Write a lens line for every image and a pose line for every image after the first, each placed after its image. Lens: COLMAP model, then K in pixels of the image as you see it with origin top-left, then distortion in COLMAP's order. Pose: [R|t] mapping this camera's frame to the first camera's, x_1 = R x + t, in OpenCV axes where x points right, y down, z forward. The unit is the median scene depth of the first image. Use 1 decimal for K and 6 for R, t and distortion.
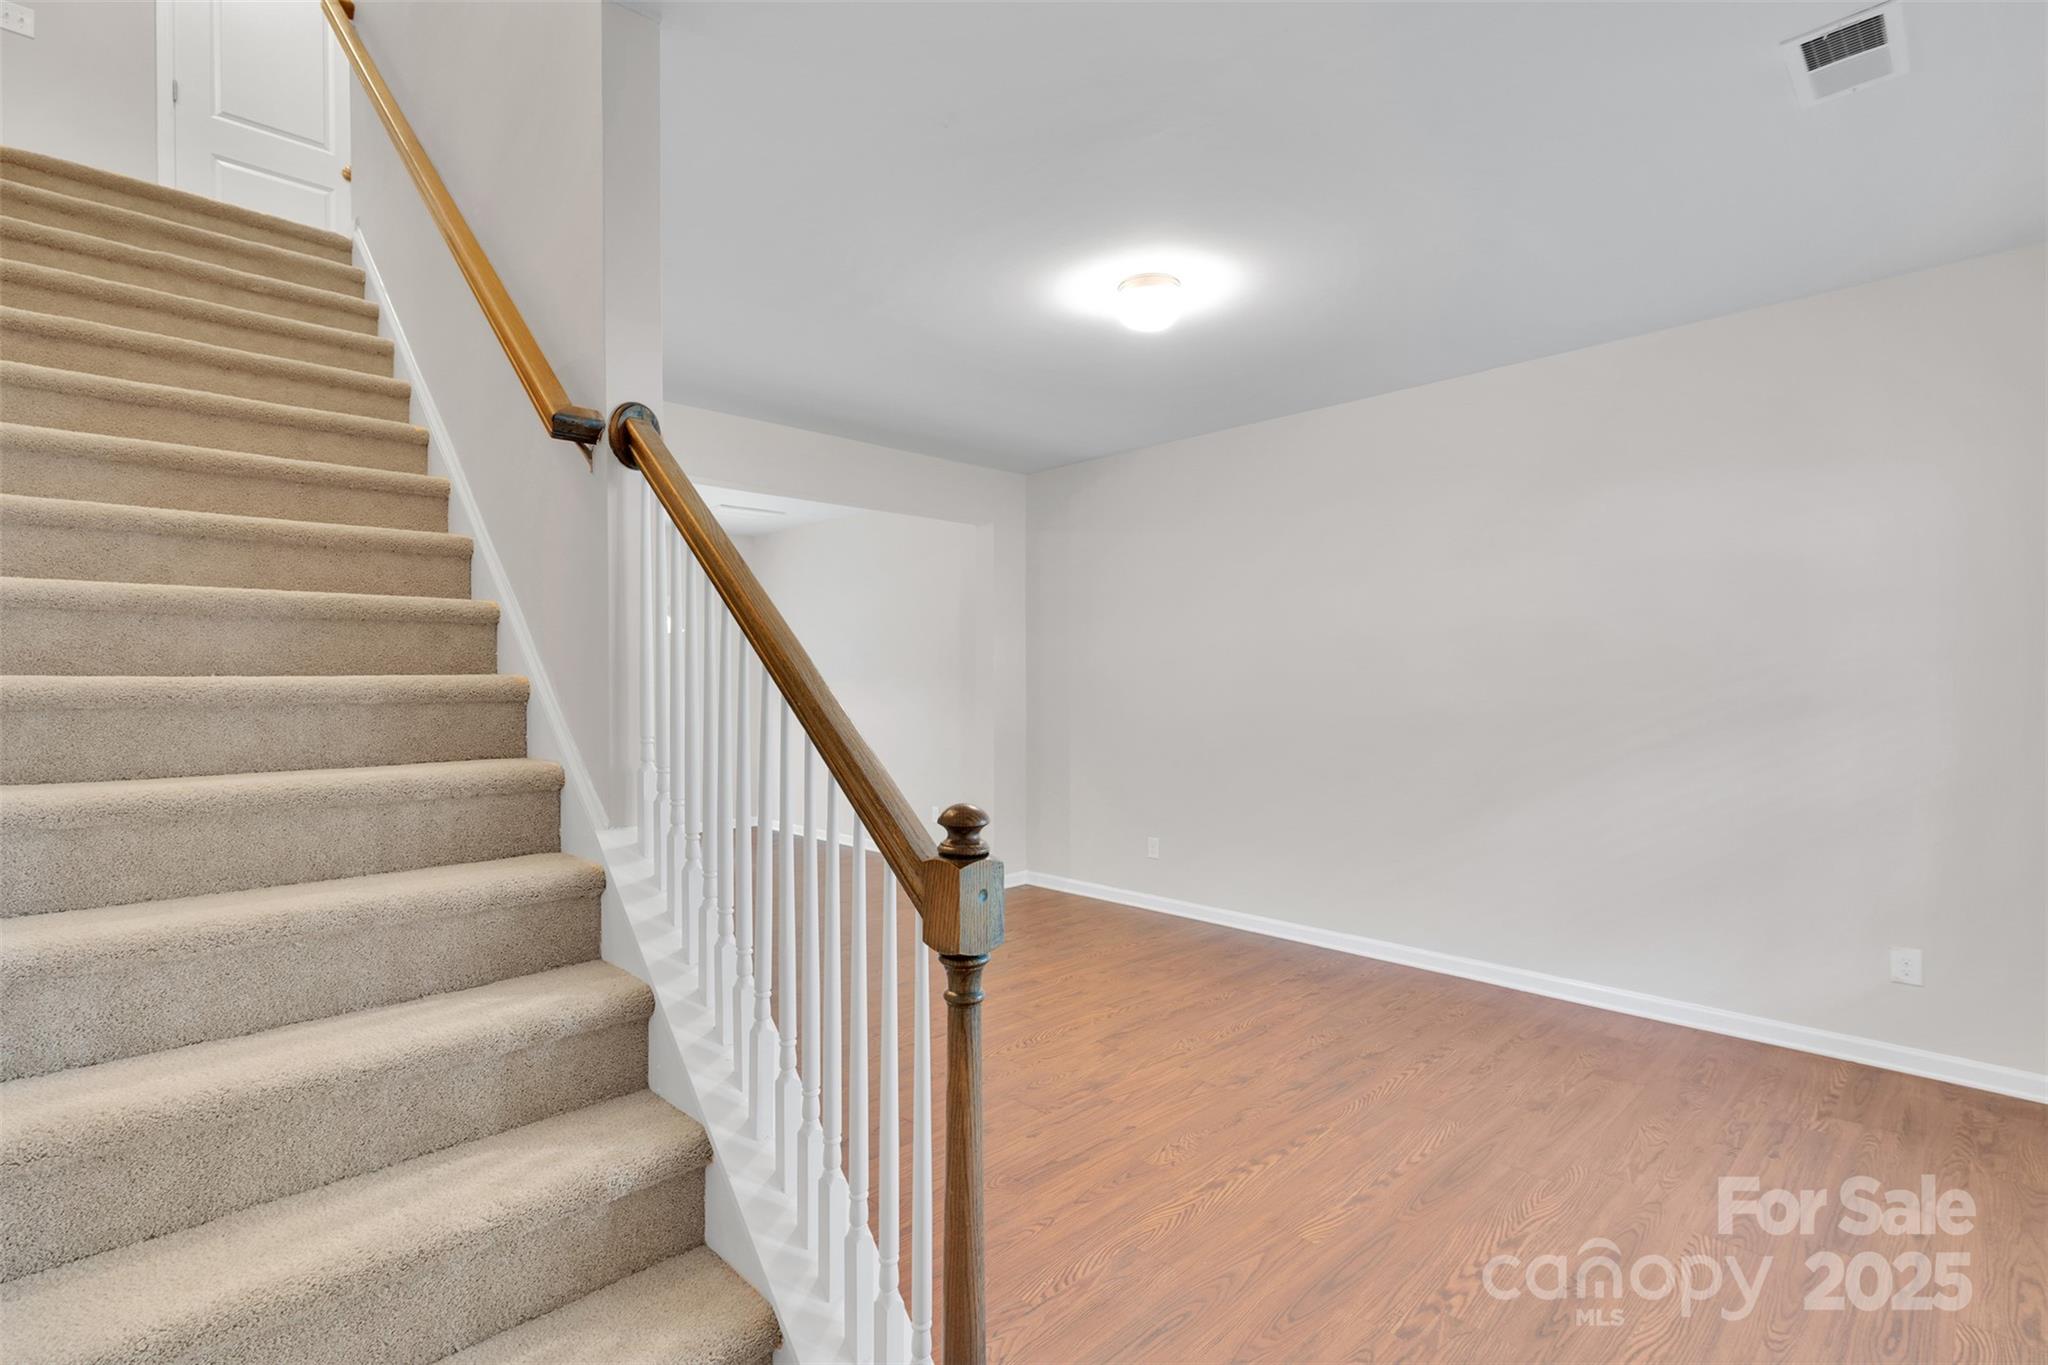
lens RADIAL K [[955.1, 0, 1015.1], [0, 955.1, 684.0], [0, 0, 1]] dist [0.004653, -0.000472]
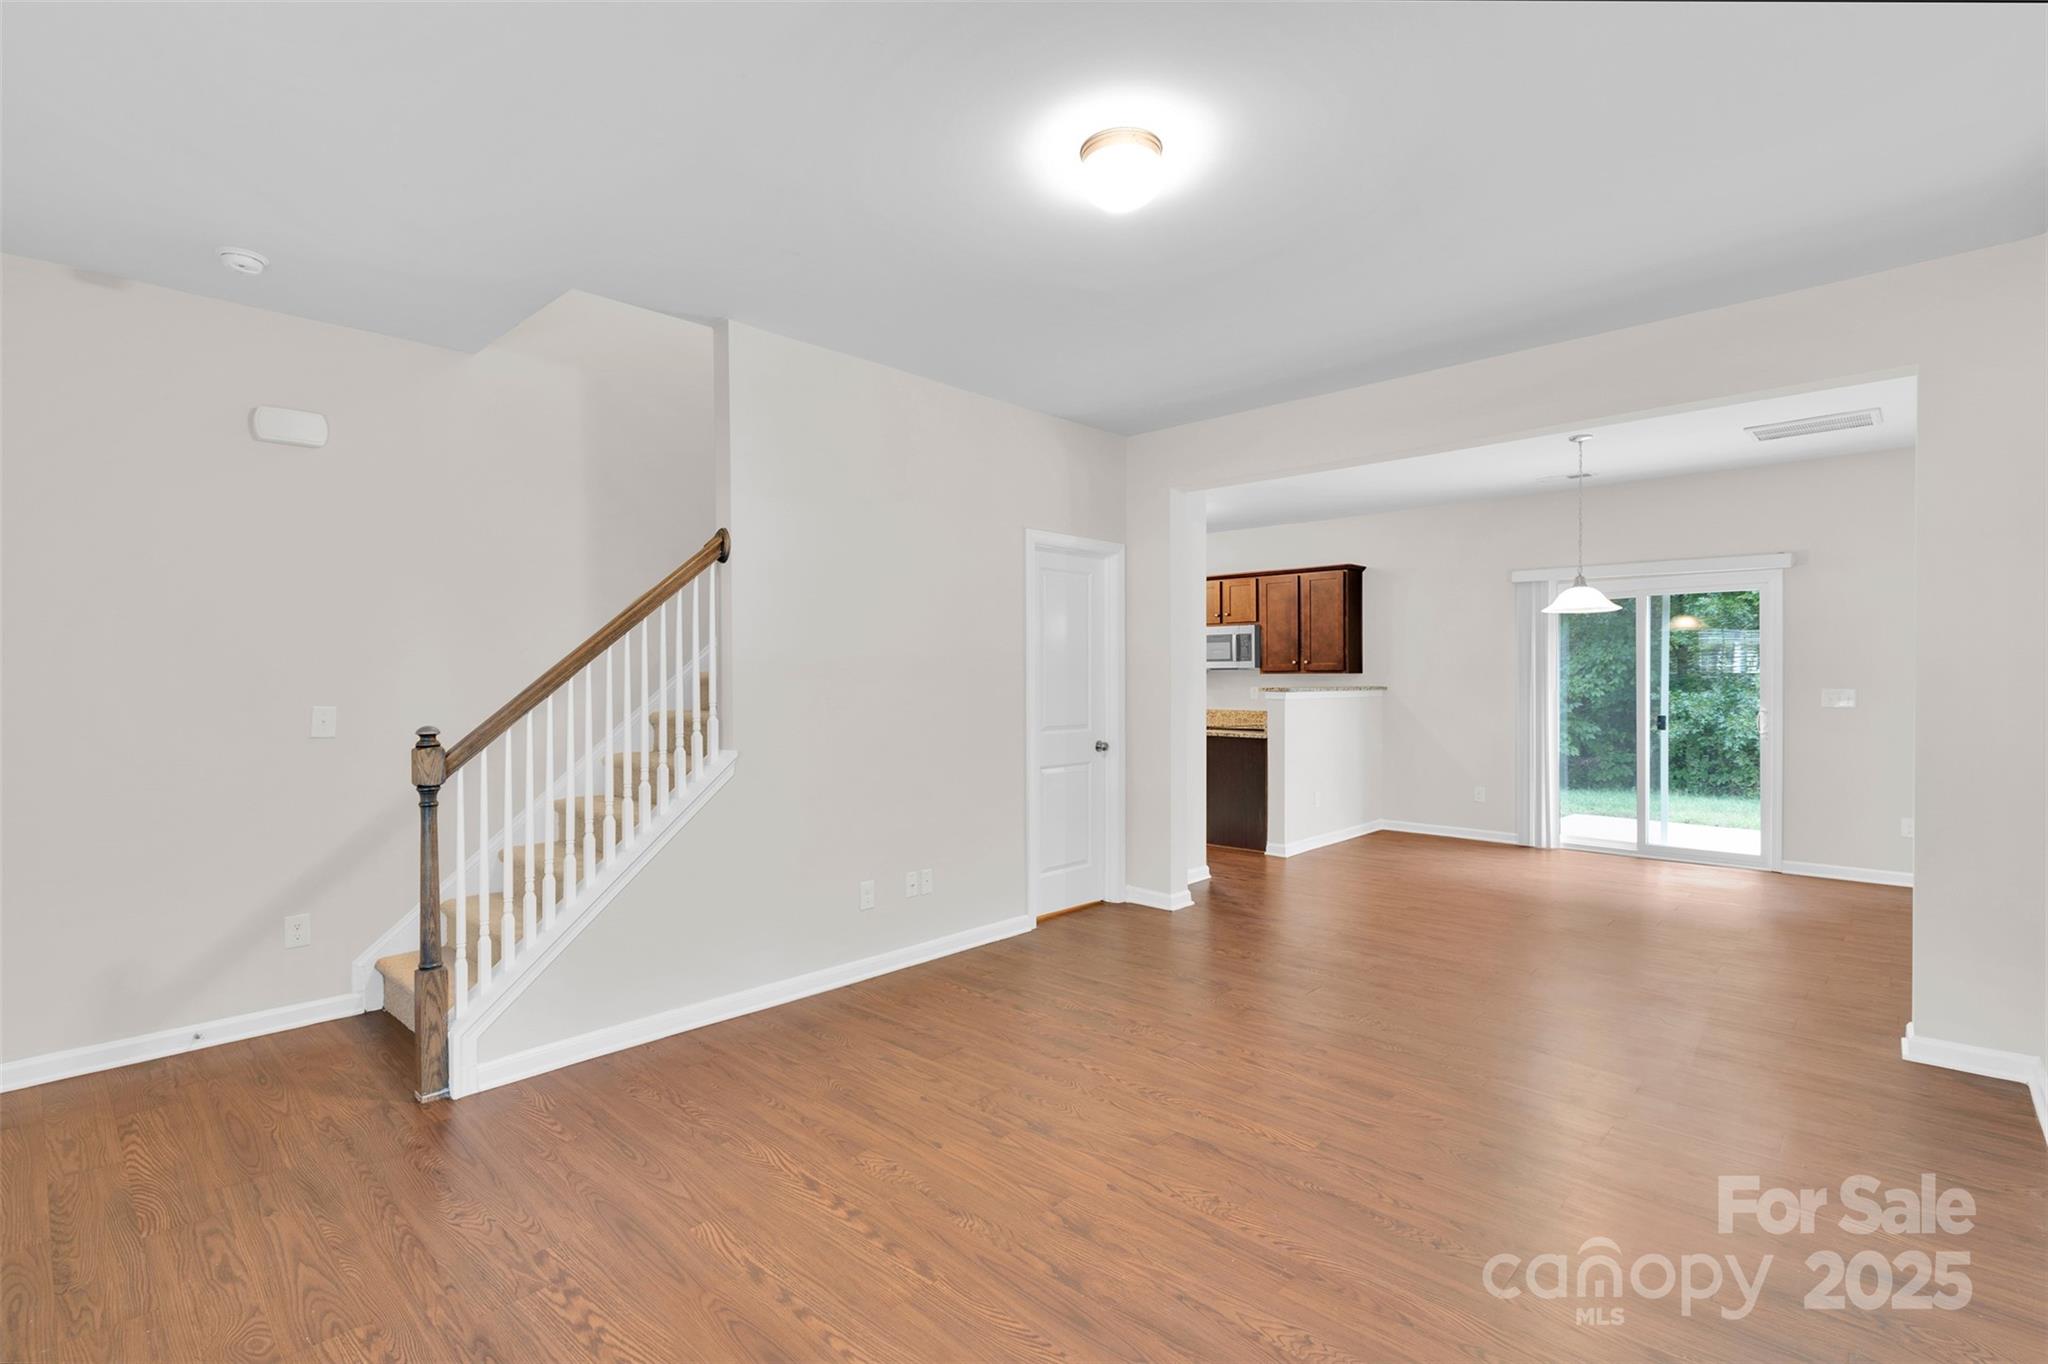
lens RADIAL K [[955.1, 0, 1012.6], [0, 955.1, 681.2], [0, 0, 1]] dist [0.004653, -0.000472]
pose [[0.042634, 0.008126, -0.999058, 1.006831], [0.002519, 0.999963, 0.008241, -0.001266], [0.999088, -0.002868, 0.042612, 0.980654]]
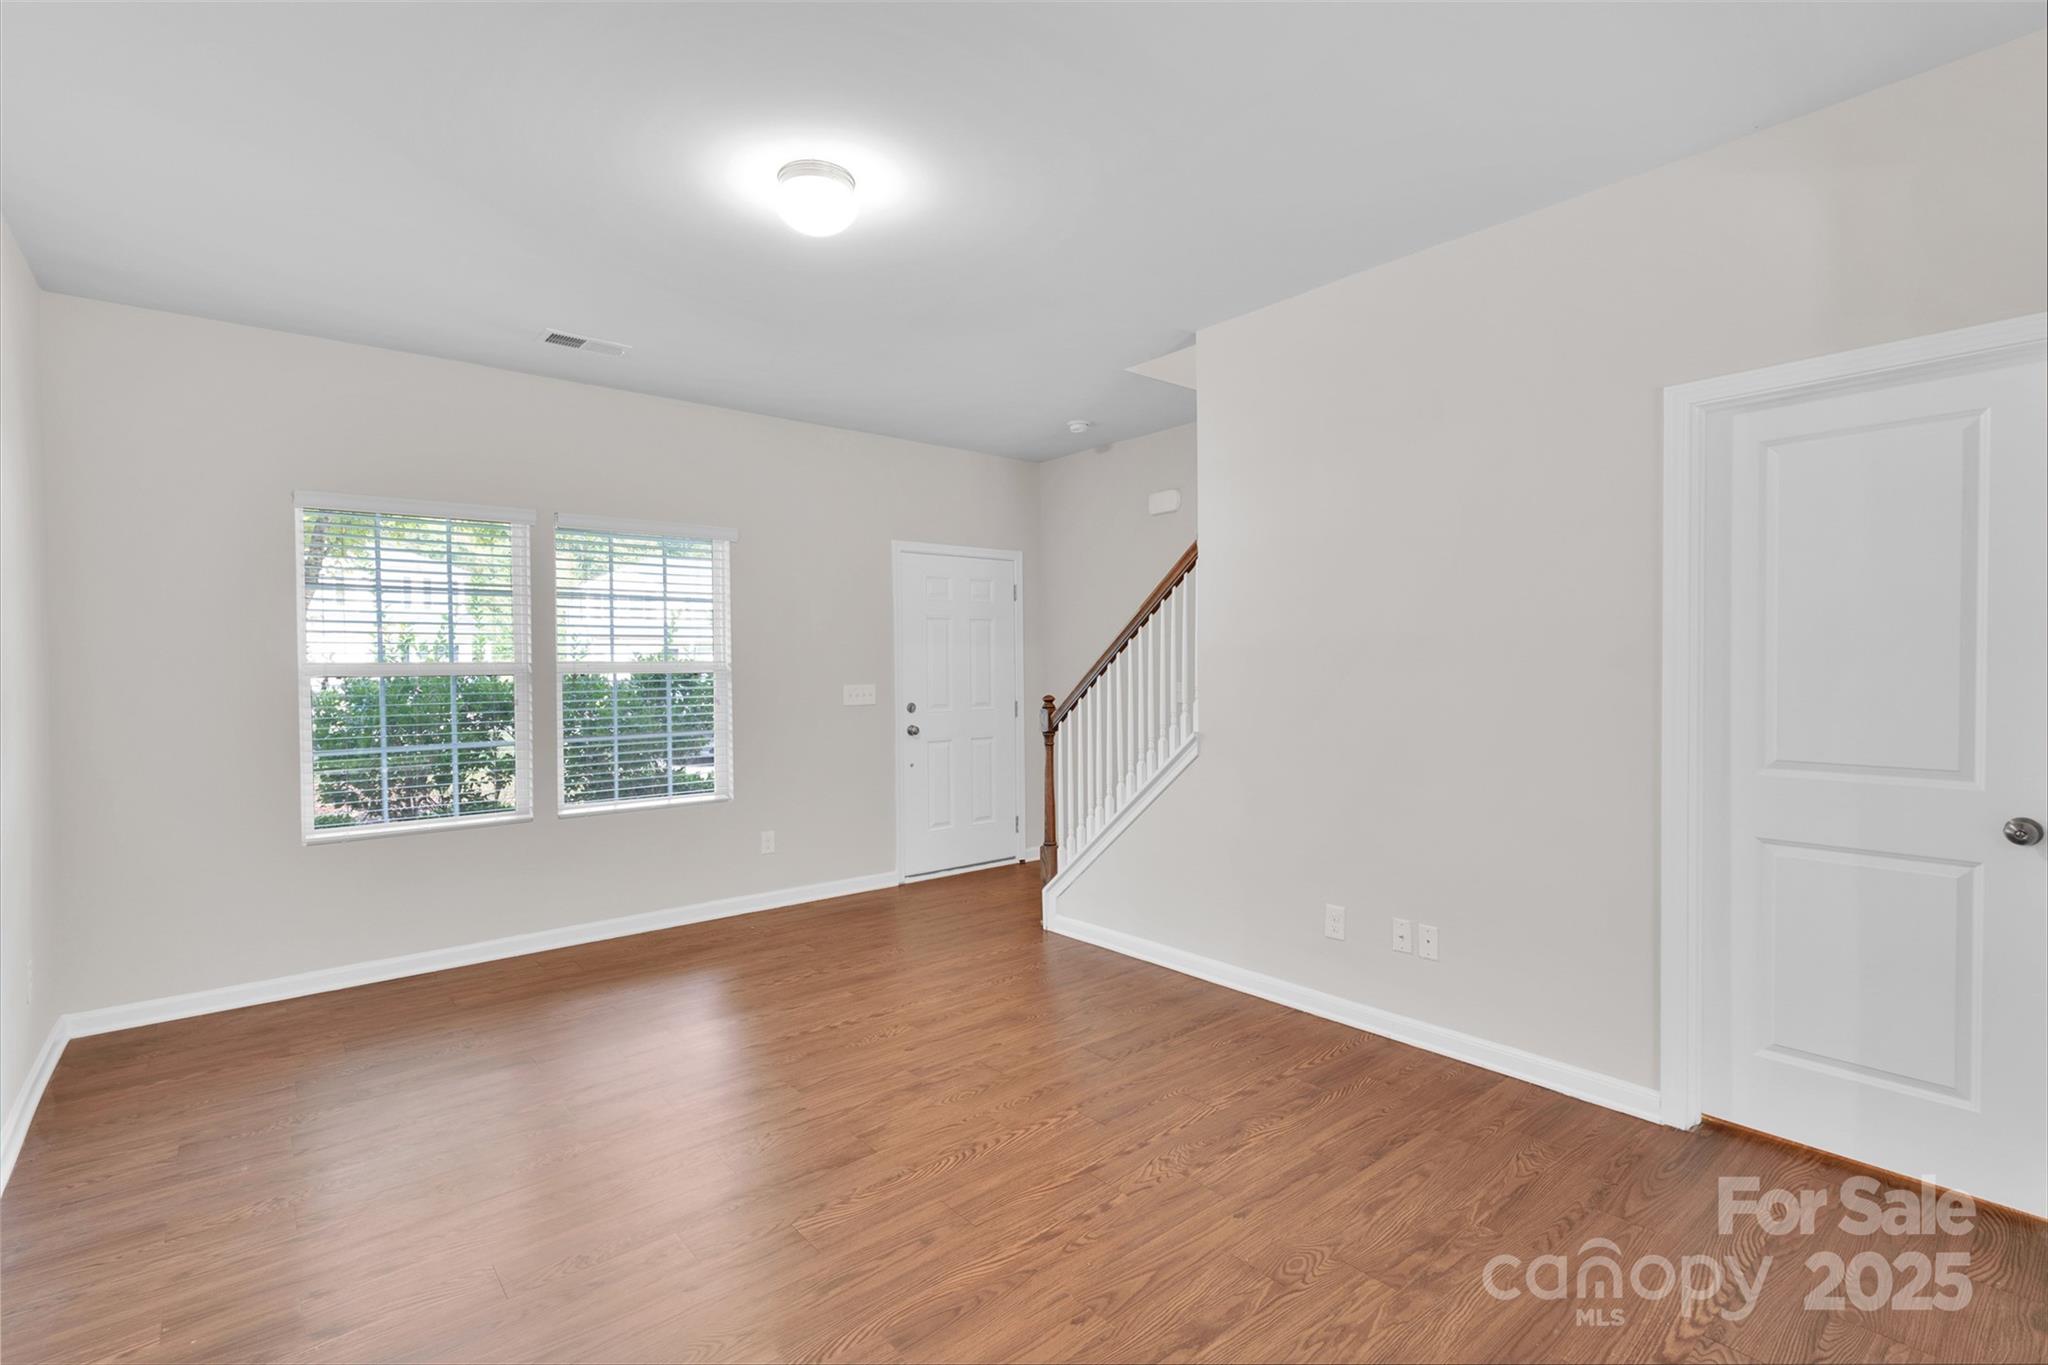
lens RADIAL K [[955.1, 0, 1022.8], [0, 955.1, 678.9], [0, 0, 1]] dist [0.004653, -0.000472]
pose [[-0.997029, 0.010597, 0.076294, -0.102028], [0.011759, 0.999821, 0.014799, 0.001788], [-0.076123, 0.015652, -0.996976, 2.020082]]
